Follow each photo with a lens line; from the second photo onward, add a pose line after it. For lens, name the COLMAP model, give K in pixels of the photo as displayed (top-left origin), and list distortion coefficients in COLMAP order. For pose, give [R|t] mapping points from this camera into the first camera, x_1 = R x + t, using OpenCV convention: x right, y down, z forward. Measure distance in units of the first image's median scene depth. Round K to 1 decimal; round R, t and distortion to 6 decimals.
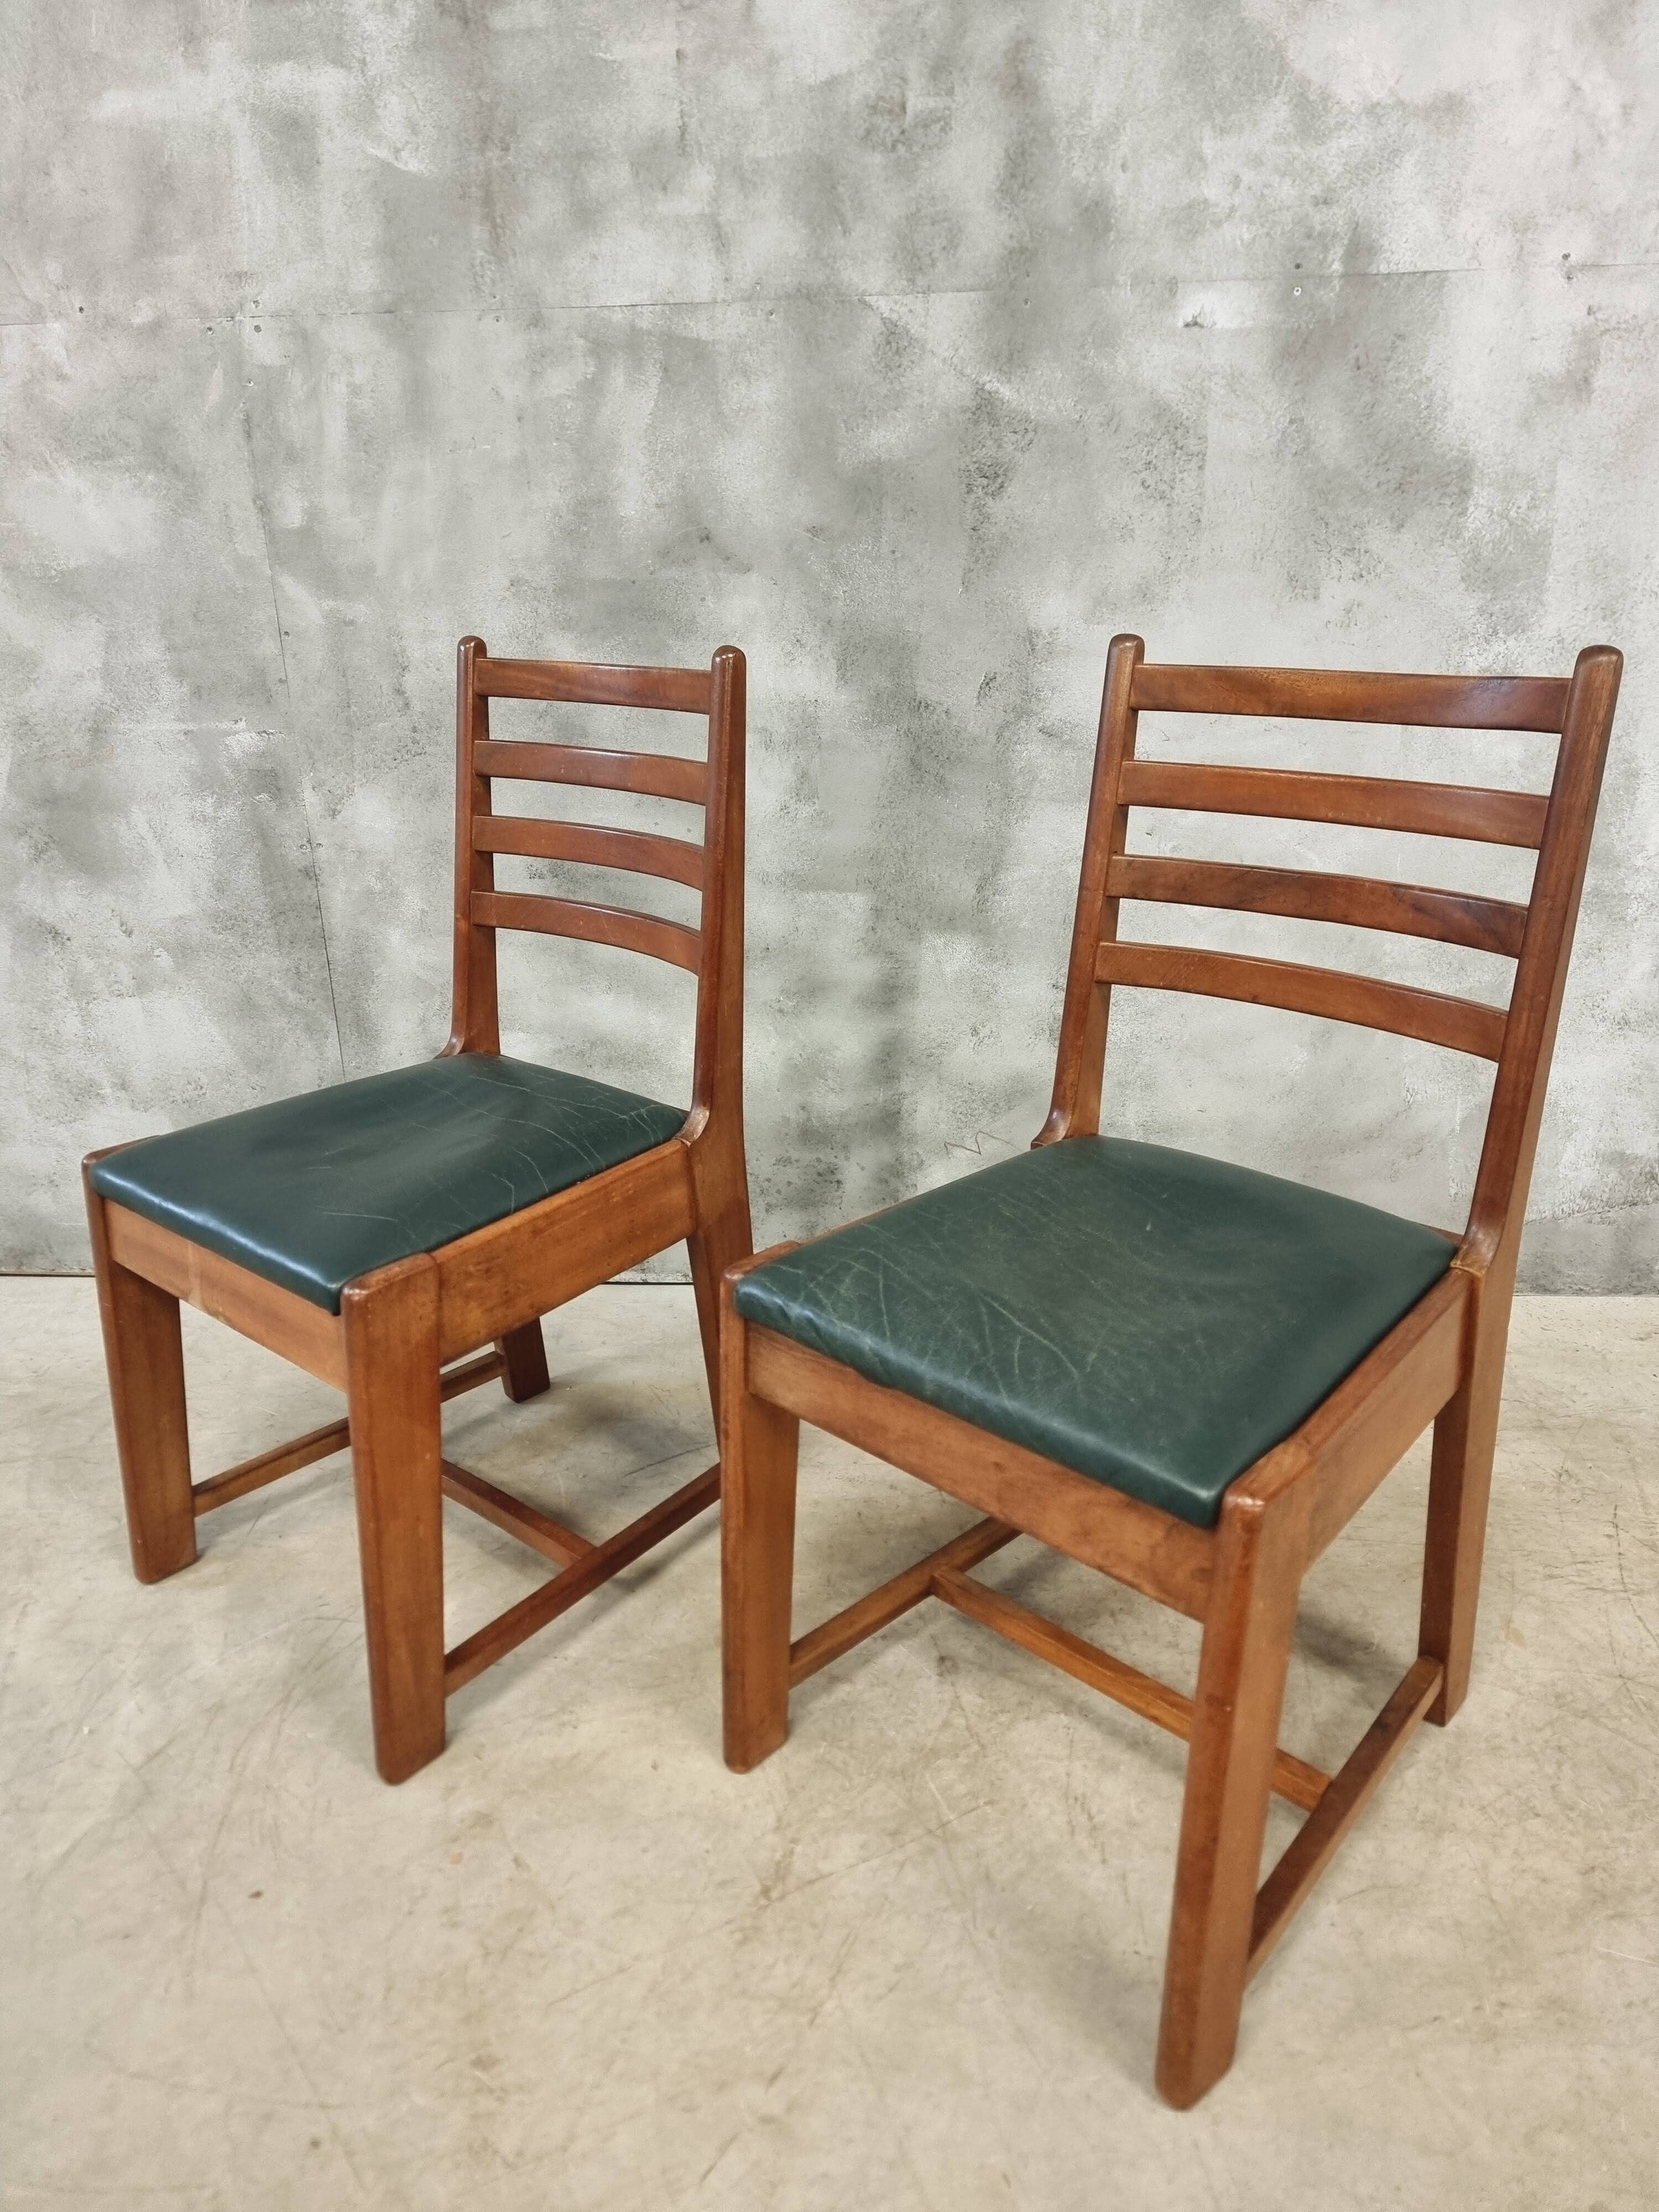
lens RADIAL K [[1526.6, 0, 821.2], [0, 1526.6, 1111.7], [0, 0, 1]] dist [0.074370, -0.067221]
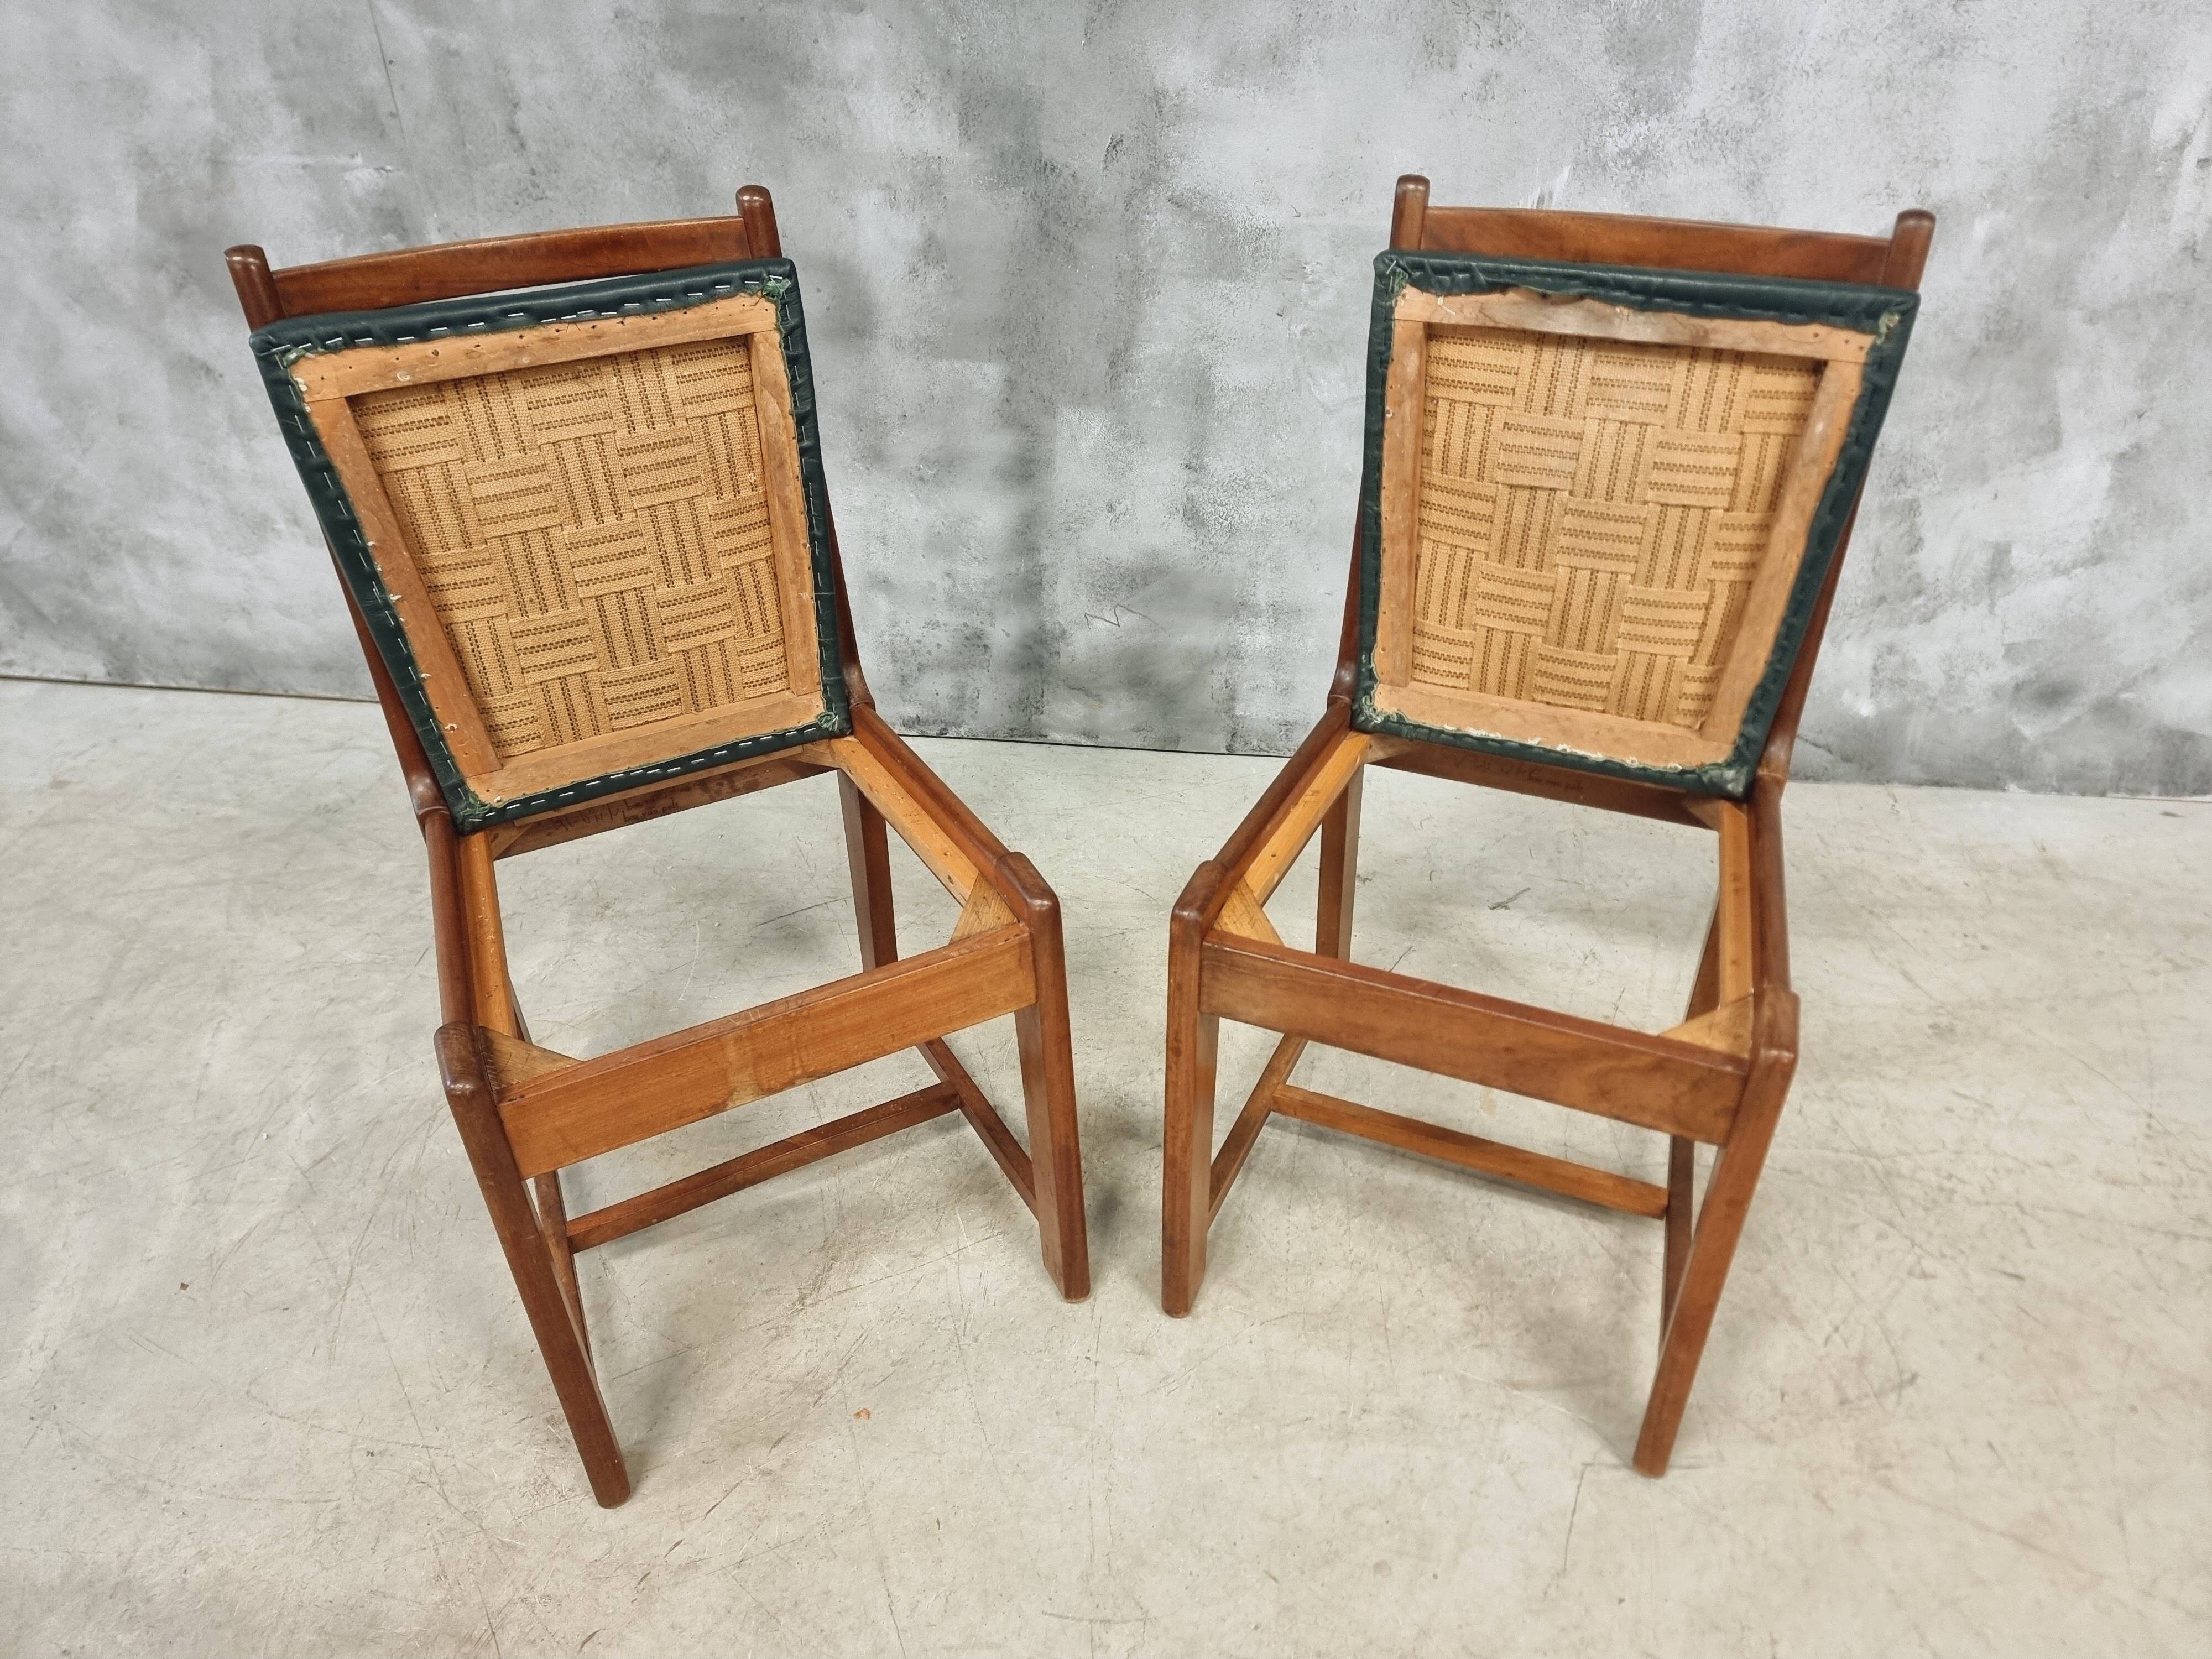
lens RADIAL K [[1534.2, 0, 1121.7], [0, 1534.2, 859.1], [0, 0, 1]] dist [0.073103, -0.064715]
pose [[0.999060, 0.037292, -0.022093, 0.162470], [-0.030081, 0.963490, 0.266049, -0.116231], [0.031208, -0.265134, 0.963706, -0.058384]]
